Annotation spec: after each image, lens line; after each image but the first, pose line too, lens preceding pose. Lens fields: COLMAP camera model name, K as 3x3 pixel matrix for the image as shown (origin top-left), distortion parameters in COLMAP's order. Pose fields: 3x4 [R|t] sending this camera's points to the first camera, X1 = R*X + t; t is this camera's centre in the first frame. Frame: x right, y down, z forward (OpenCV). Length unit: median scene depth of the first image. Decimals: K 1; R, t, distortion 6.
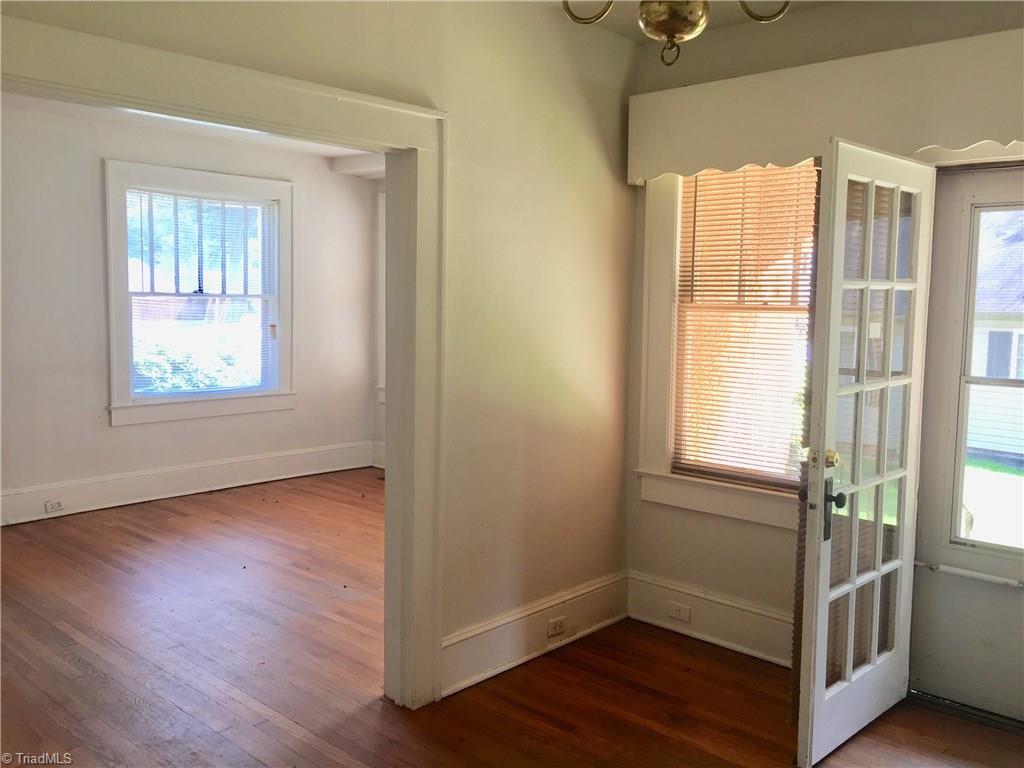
lens RADIAL K [[876.1, 0, 512.0], [0, 876.1, 384.0], [0, 0, 1]] dist [0.078004, -0.111934]
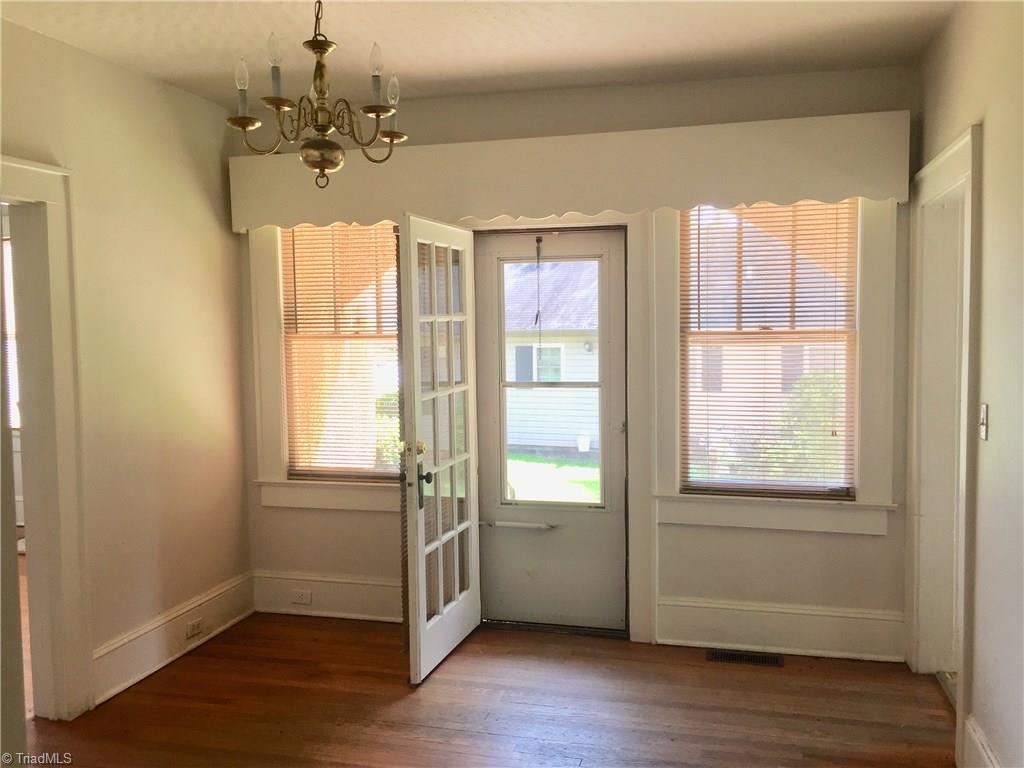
lens RADIAL K [[876.1, 0, 512.0], [0, 876.1, 384.0], [0, 0, 1]] dist [0.078004, -0.111934]
pose [[0.882233, -0.058383, 0.467179, -0.111566], [0.070889, 0.997442, -0.009218, 0.008011], [-0.465446, 0.041250, 0.884115, -0.208410]]
